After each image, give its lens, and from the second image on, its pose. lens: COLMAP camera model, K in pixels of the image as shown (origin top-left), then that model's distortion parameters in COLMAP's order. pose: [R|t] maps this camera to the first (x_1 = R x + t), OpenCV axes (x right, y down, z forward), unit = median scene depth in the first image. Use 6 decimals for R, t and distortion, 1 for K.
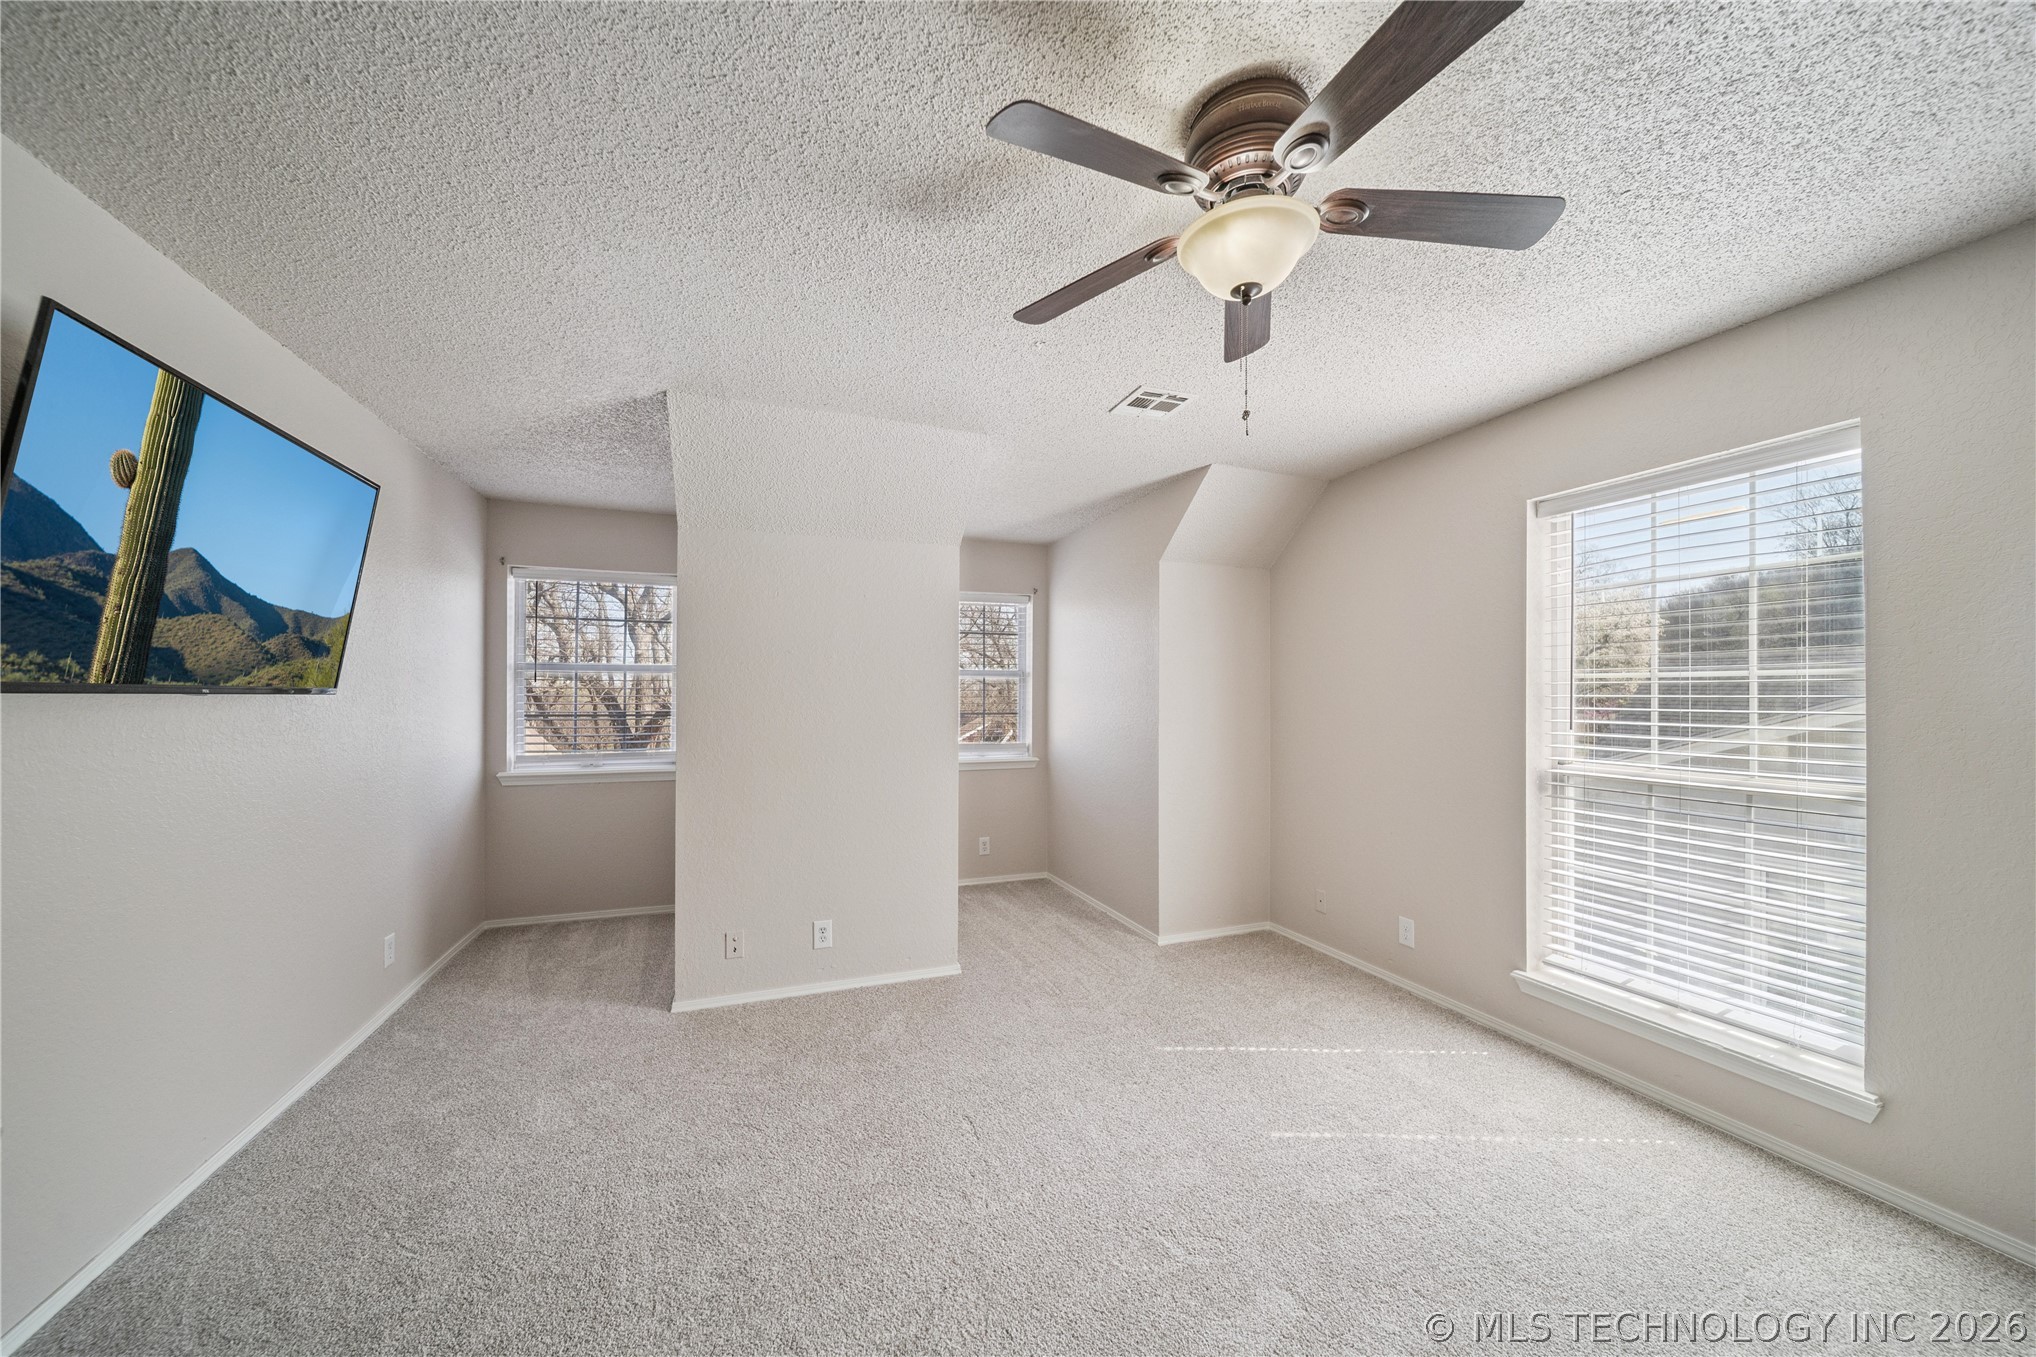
lens RADIAL K [[738.8, 0, 1018.0], [0, 738.8, 678.5], [0, 0, 1]] dist [-0.002851, -0.000269]
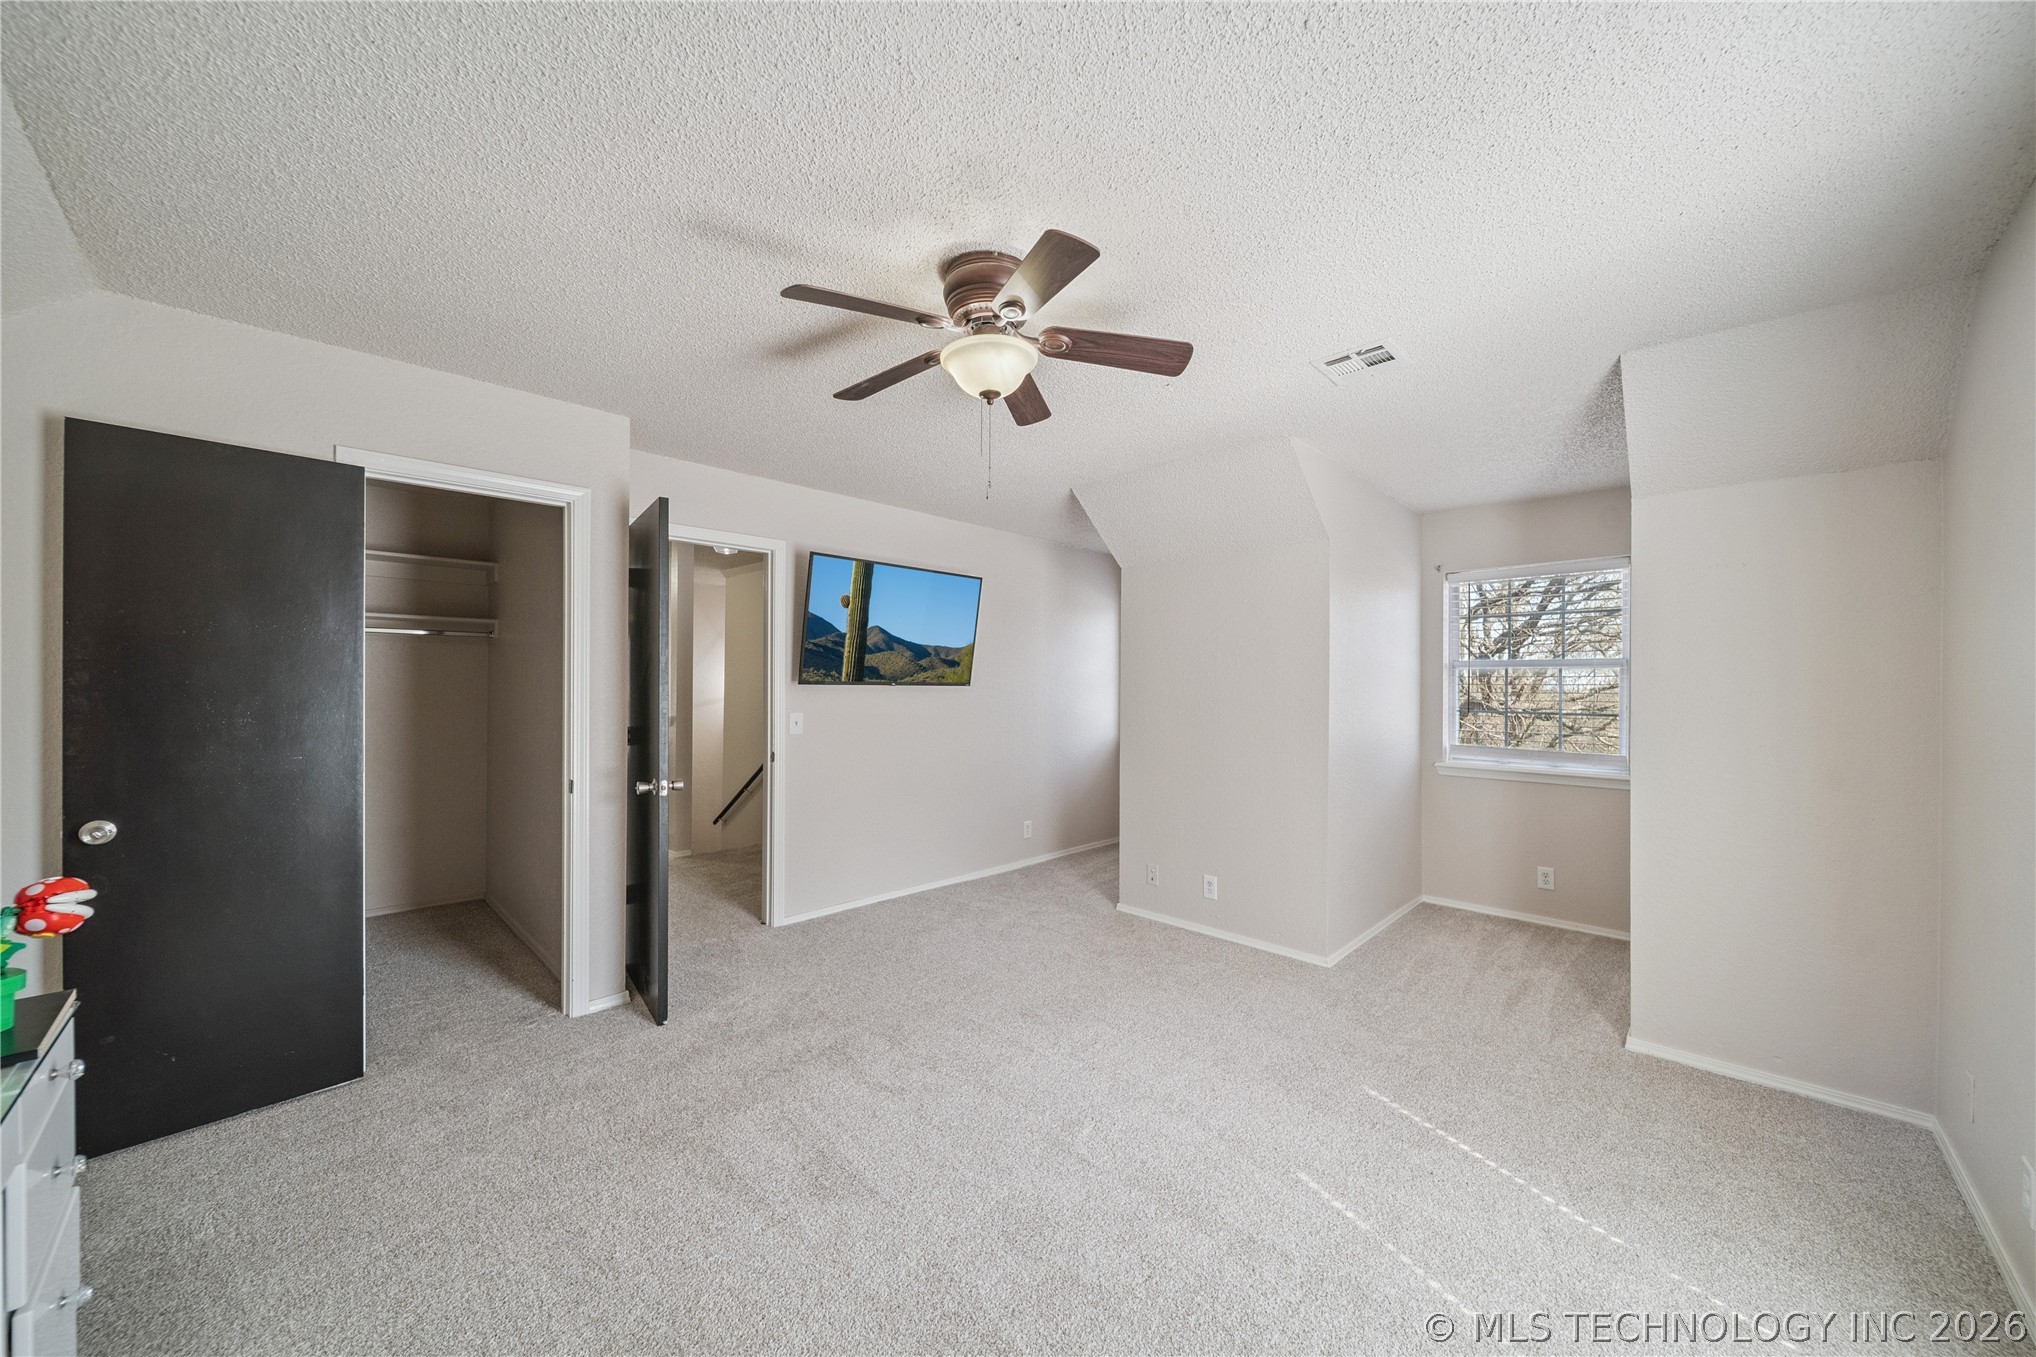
lens RADIAL K [[733.7, 0, 1018.3], [0, 733.7, 654.2], [0, 0, 1]] dist [-0.001281, -0.000132]
pose [[0.437681, -0.025576, -0.898767, 1.226538], [0.006489, 0.999659, -0.025287, -0.015024], [0.899107, 0.005235, 0.437698, 0.328211]]
